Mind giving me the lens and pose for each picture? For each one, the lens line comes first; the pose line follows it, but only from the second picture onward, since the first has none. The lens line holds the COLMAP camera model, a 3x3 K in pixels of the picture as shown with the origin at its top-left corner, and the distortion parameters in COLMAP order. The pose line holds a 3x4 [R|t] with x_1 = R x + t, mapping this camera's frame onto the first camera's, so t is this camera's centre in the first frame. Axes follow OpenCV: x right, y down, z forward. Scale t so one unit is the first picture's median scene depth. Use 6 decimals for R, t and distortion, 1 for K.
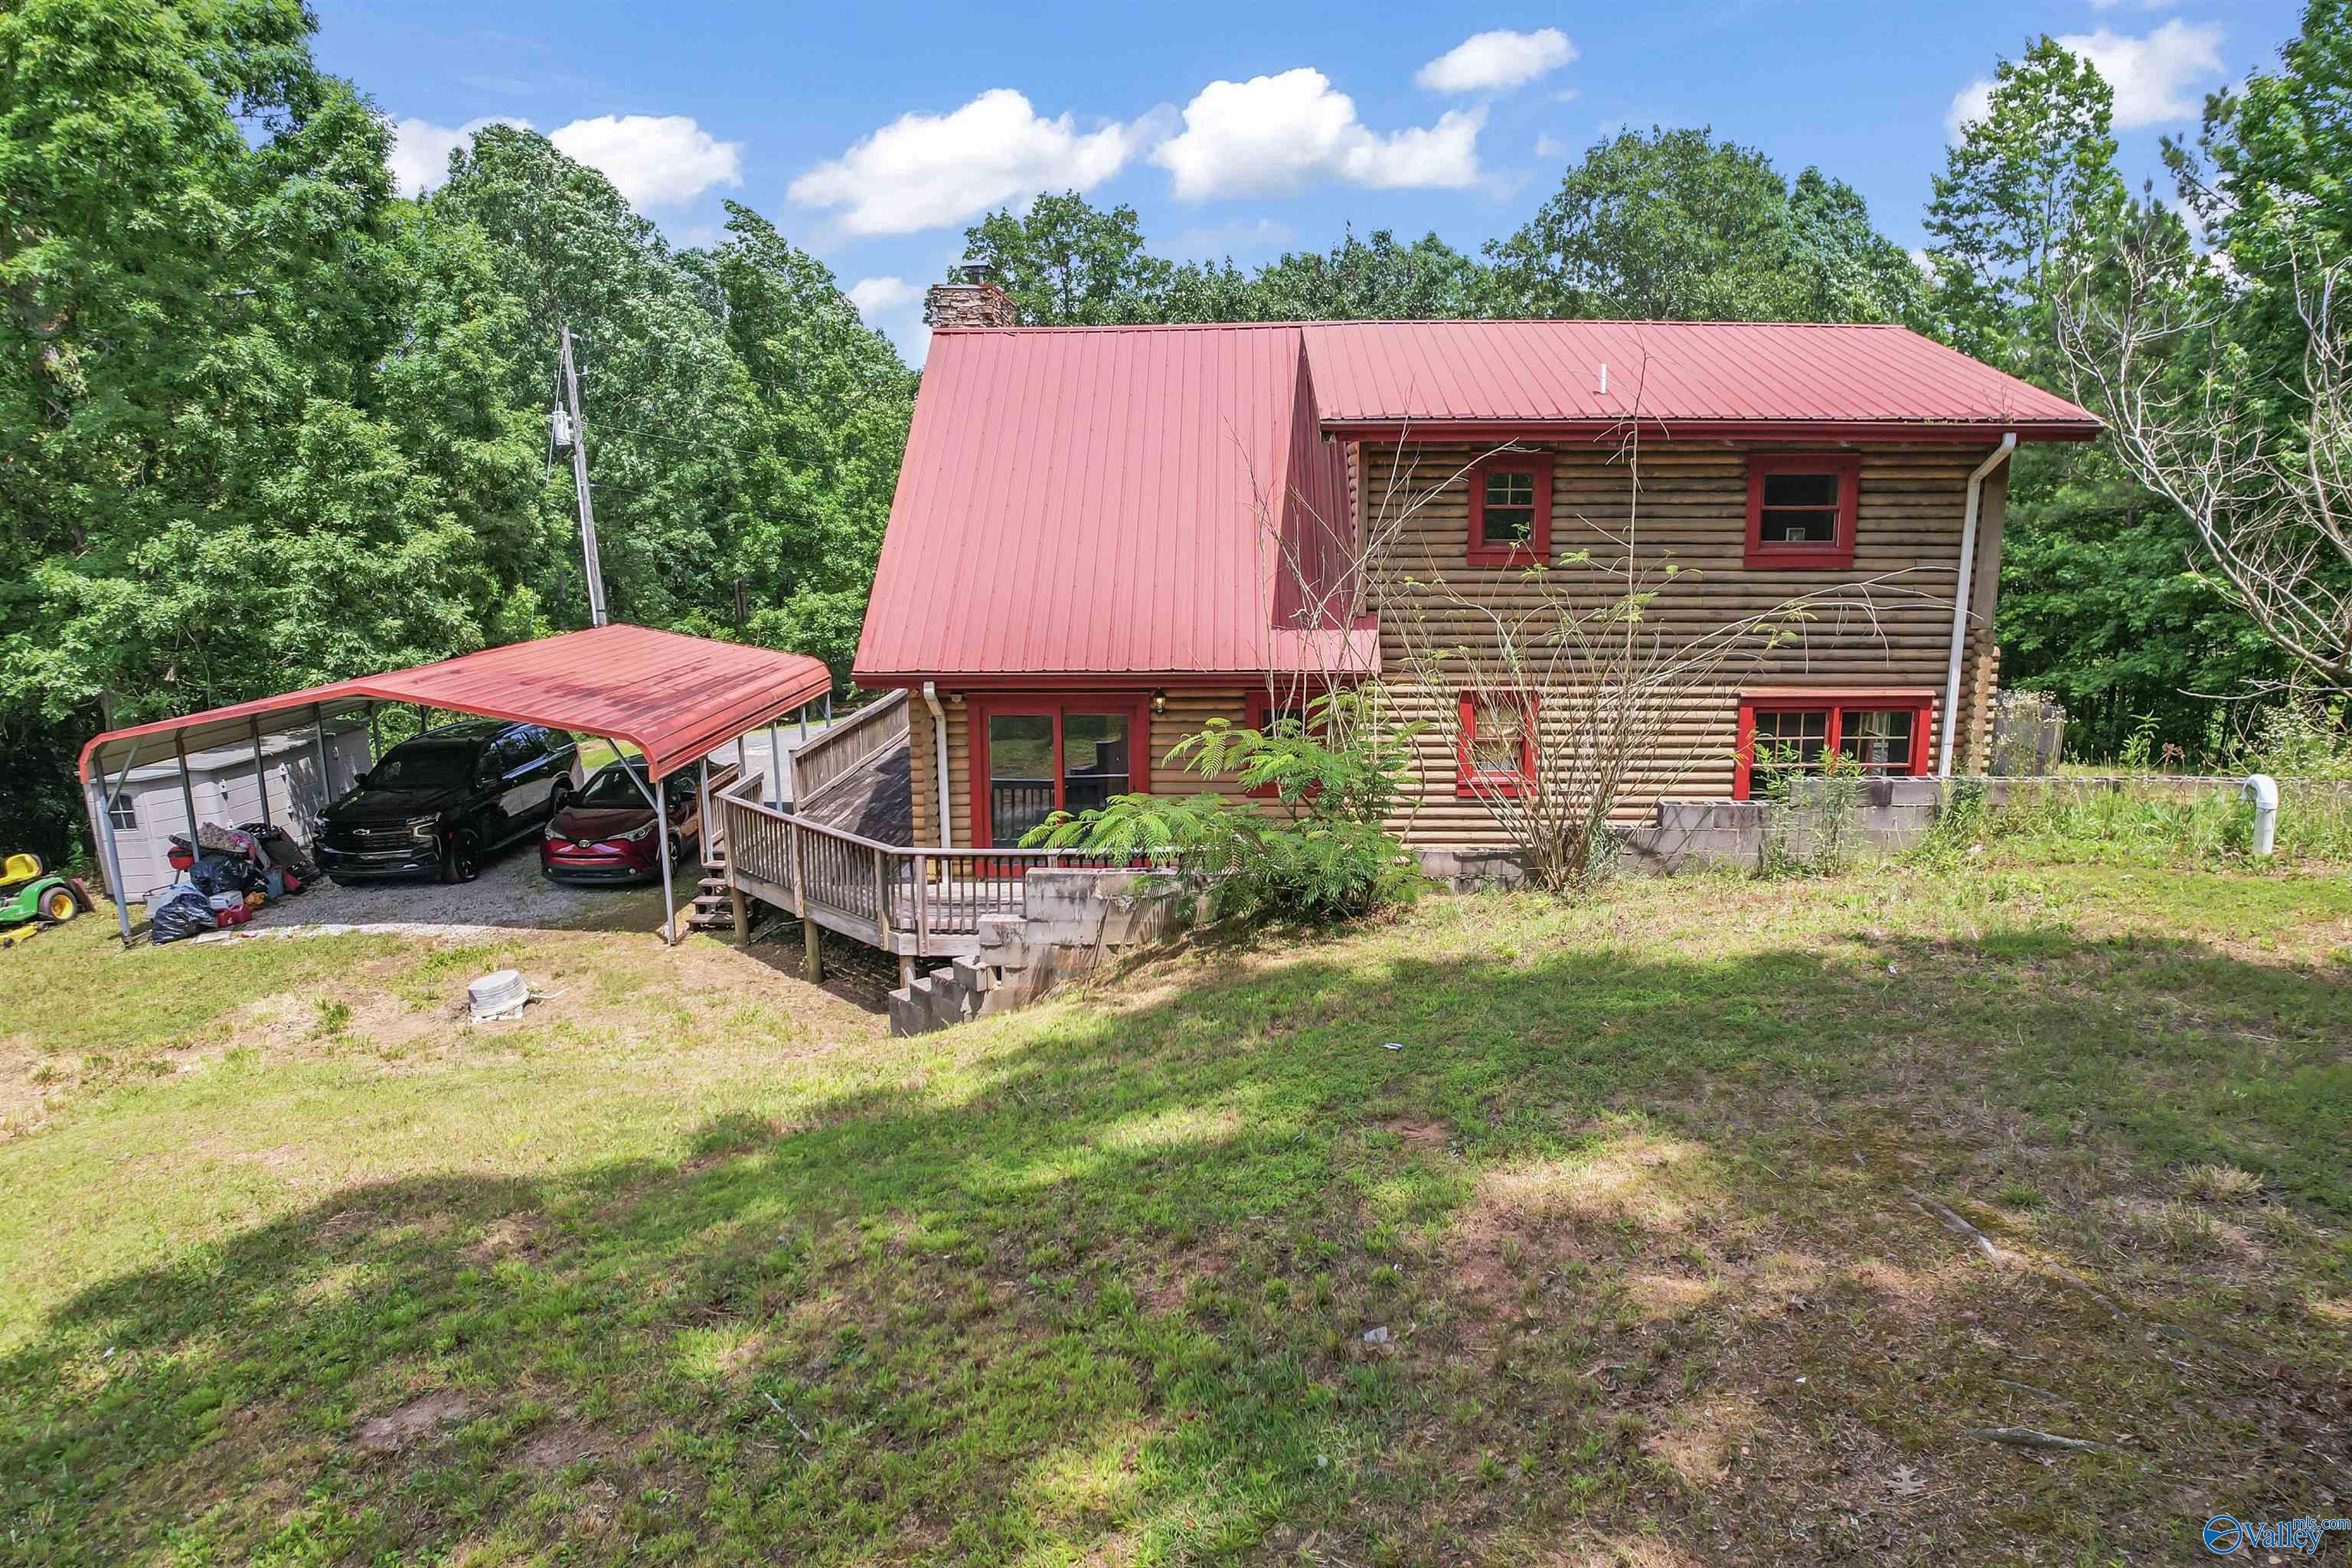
lens RADIAL K [[1490.1, 0, 1185.1], [0, 1490.1, 731.9], [0, 0, 1]] dist [-0.077220, 0.077126]
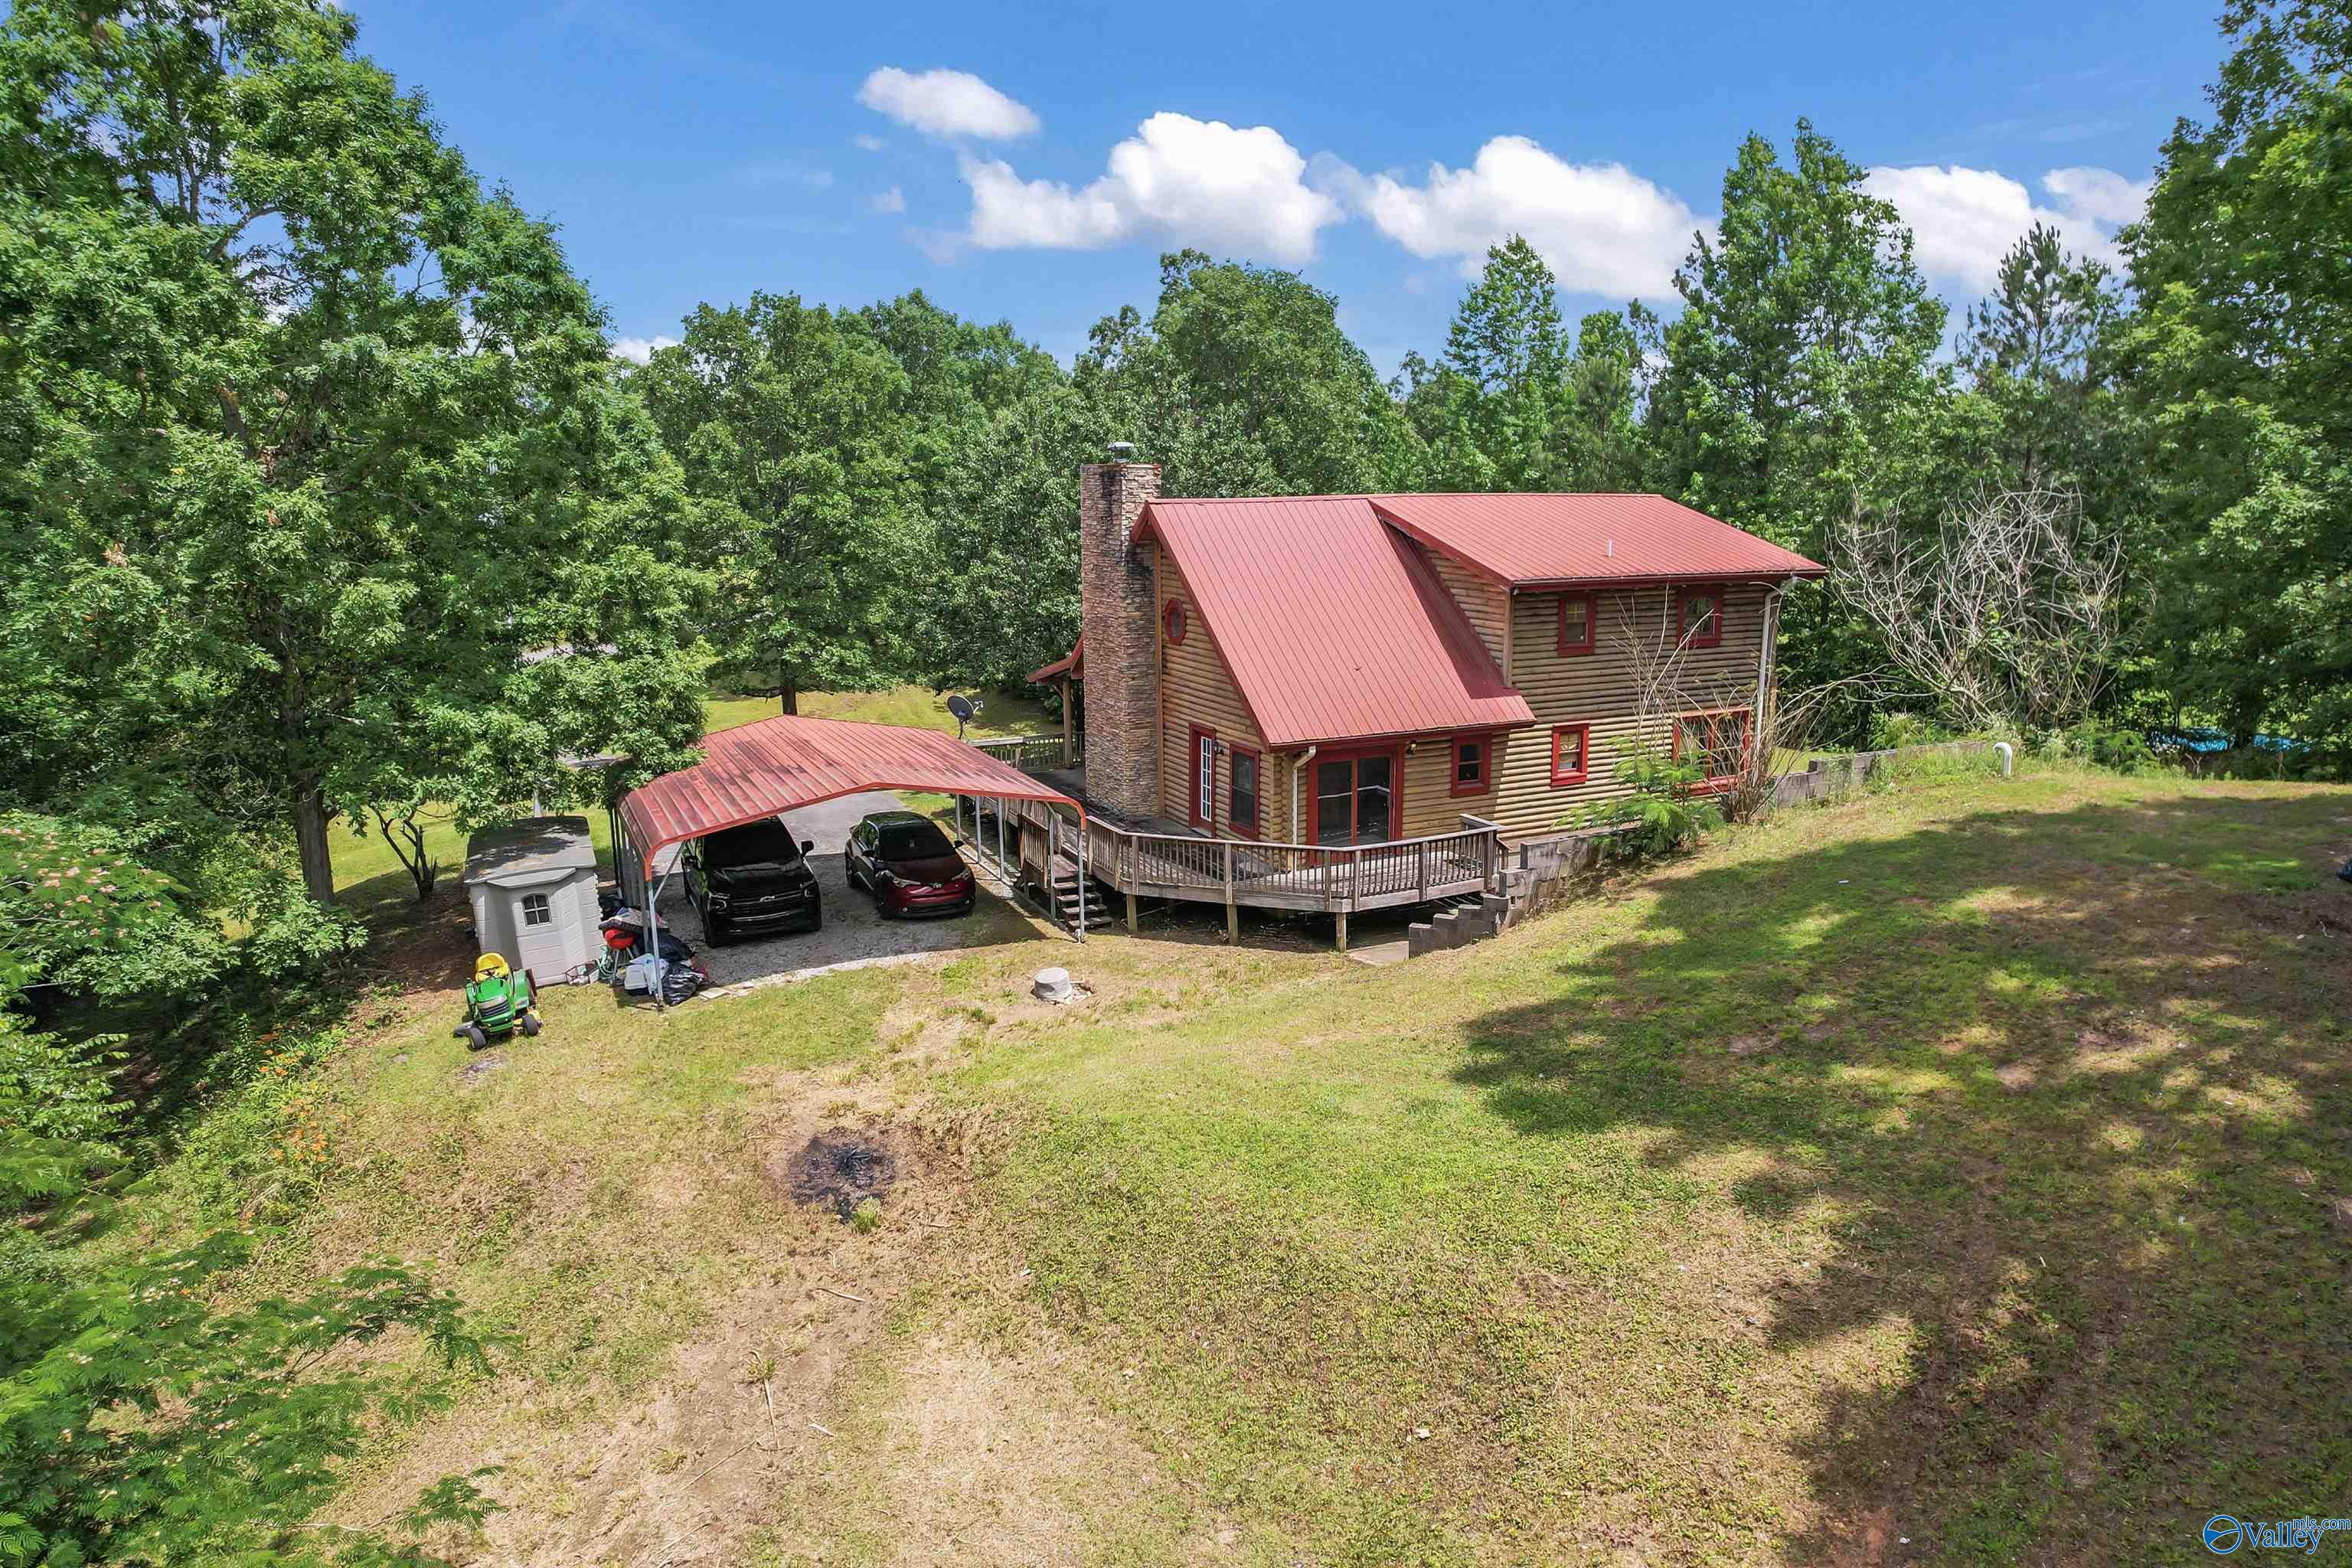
lens RADIAL K [[1490.1, 0, 1185.1], [0, 1490.1, 731.9], [0, 0, 1]] dist [-0.077220, 0.077126]
pose [[0.883251, -0.078492, 0.462284, -1.012476], [0.074746, 0.996852, 0.026446, -0.099823], [-0.462904, 0.011196, 0.886338, -0.361682]]
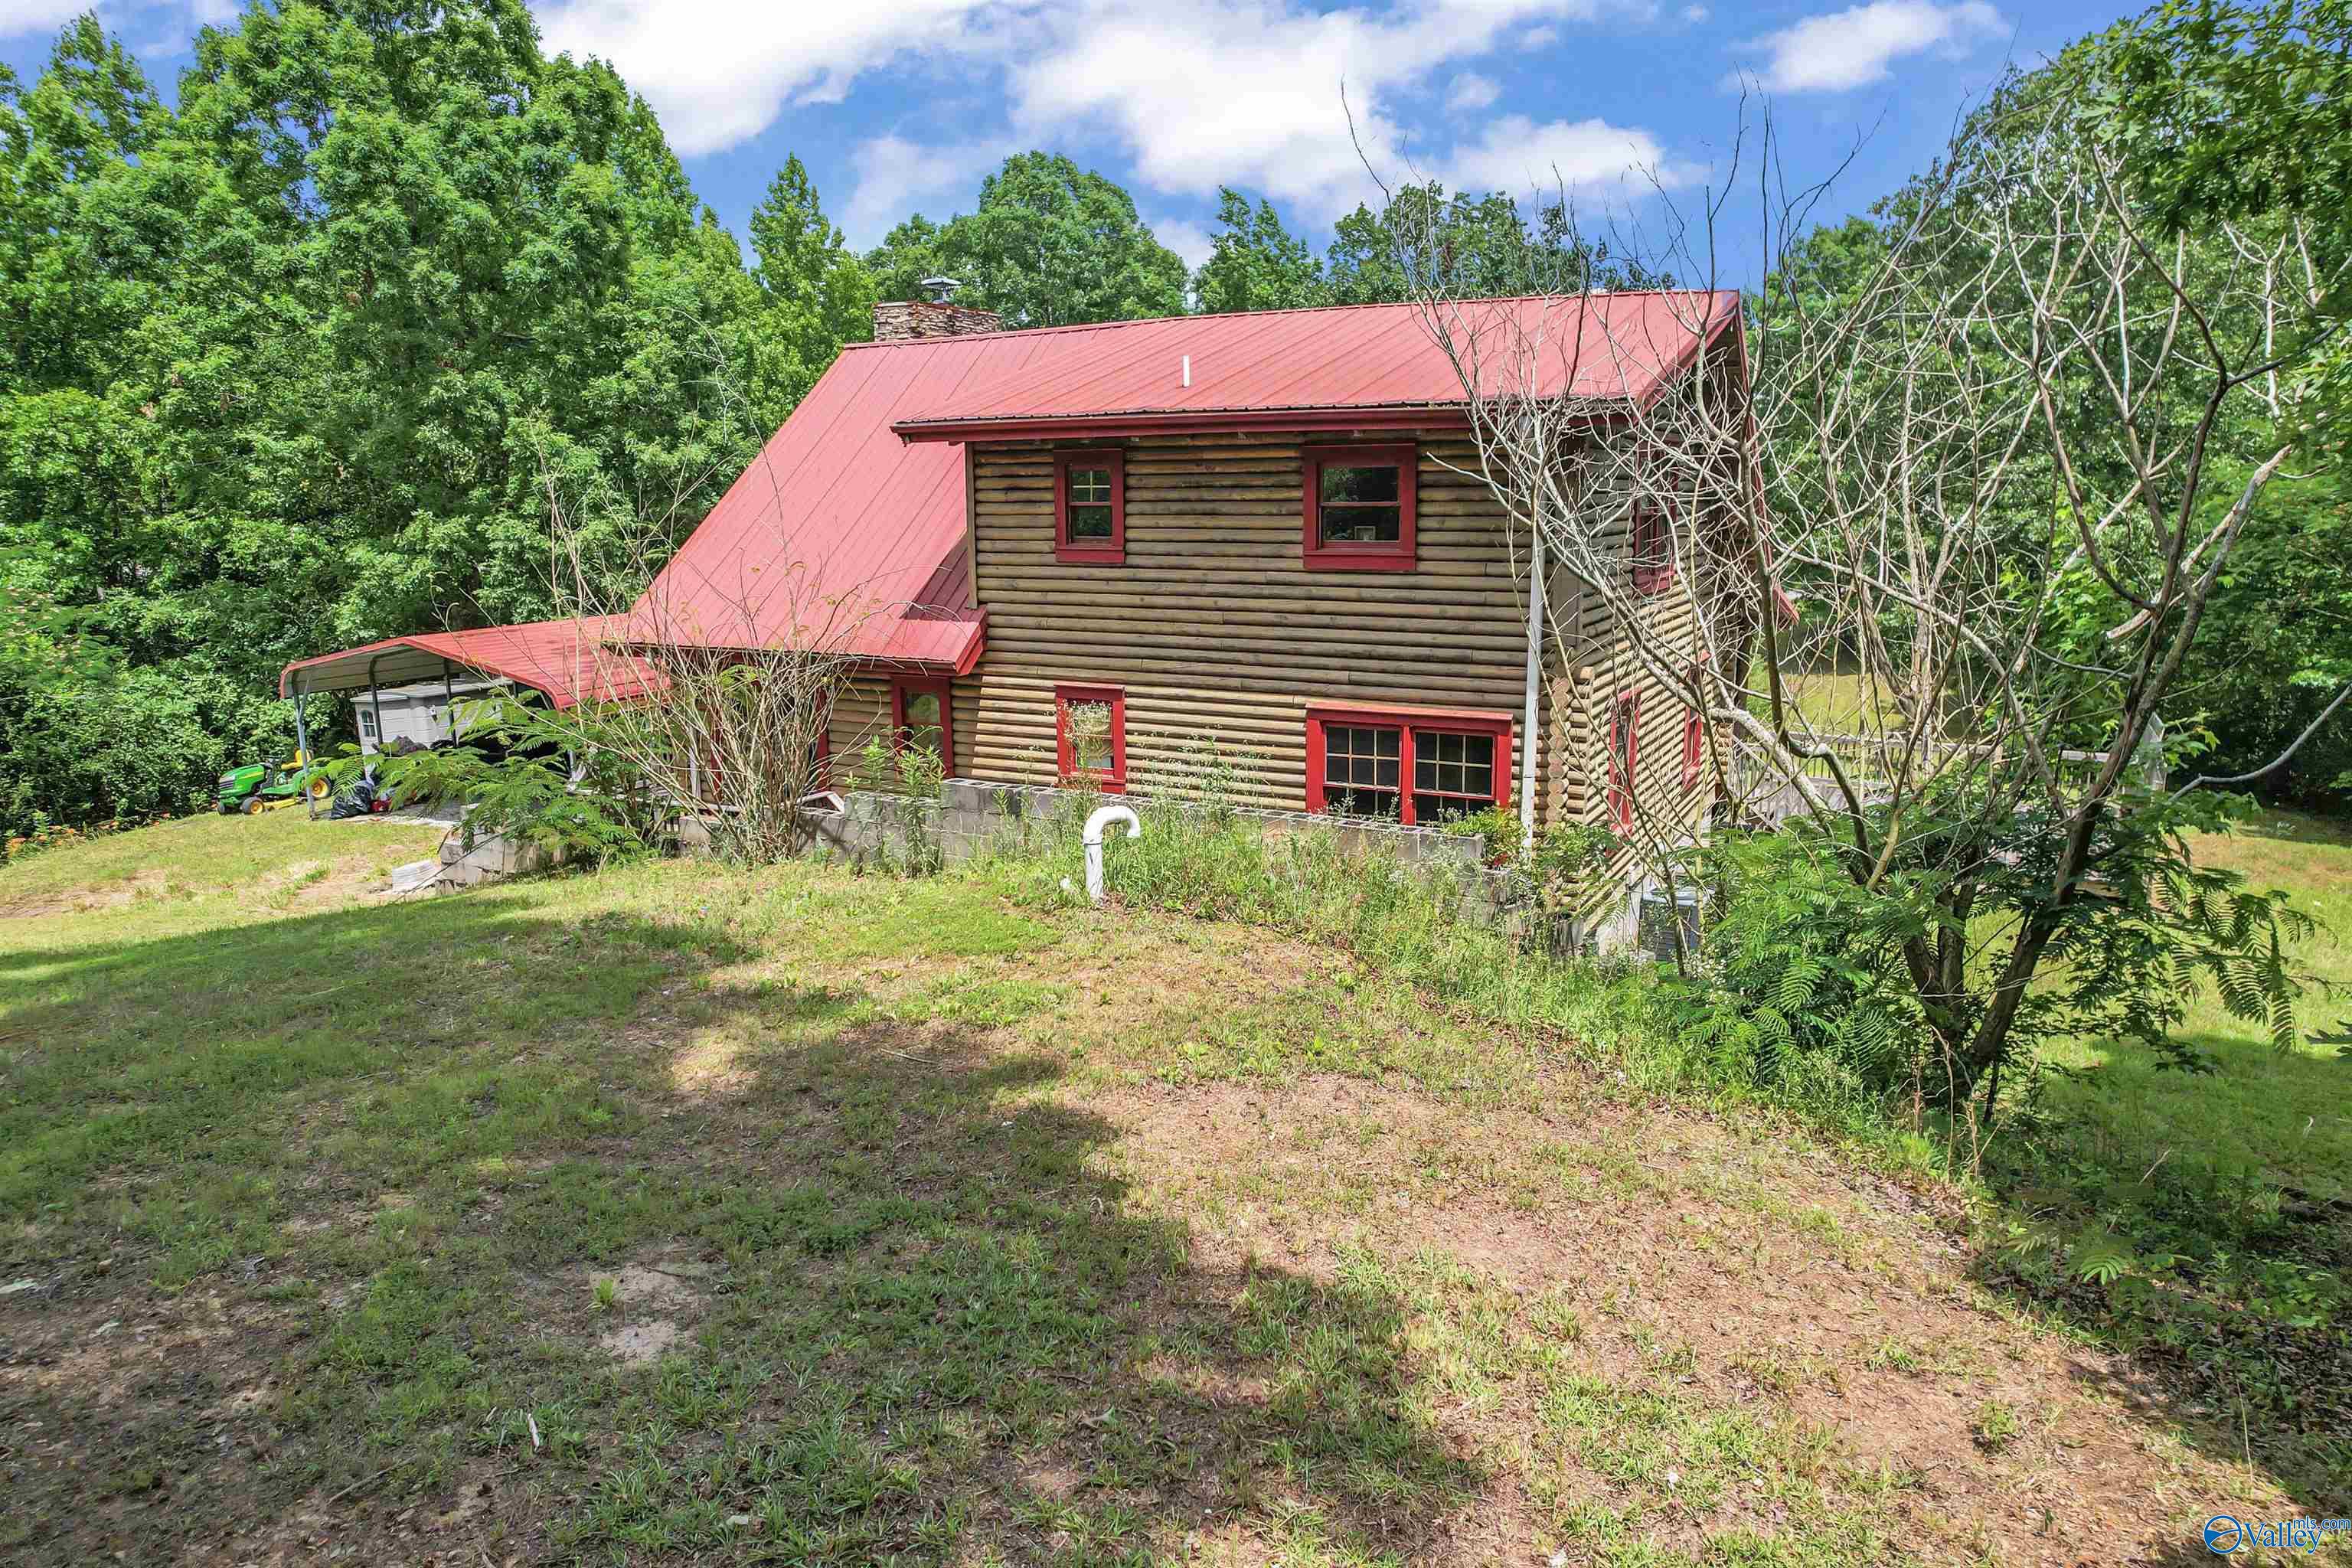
lens RADIAL K [[1490.1, 0, 1185.1], [0, 1490.1, 731.9], [0, 0, 1]] dist [-0.077220, 0.077126]
pose [[0.900253, 0.068995, -0.429865, 0.700016], [-0.066107, 0.997577, 0.021671, -0.023445], [0.430319, 0.008908, 0.902633, 0.119212]]
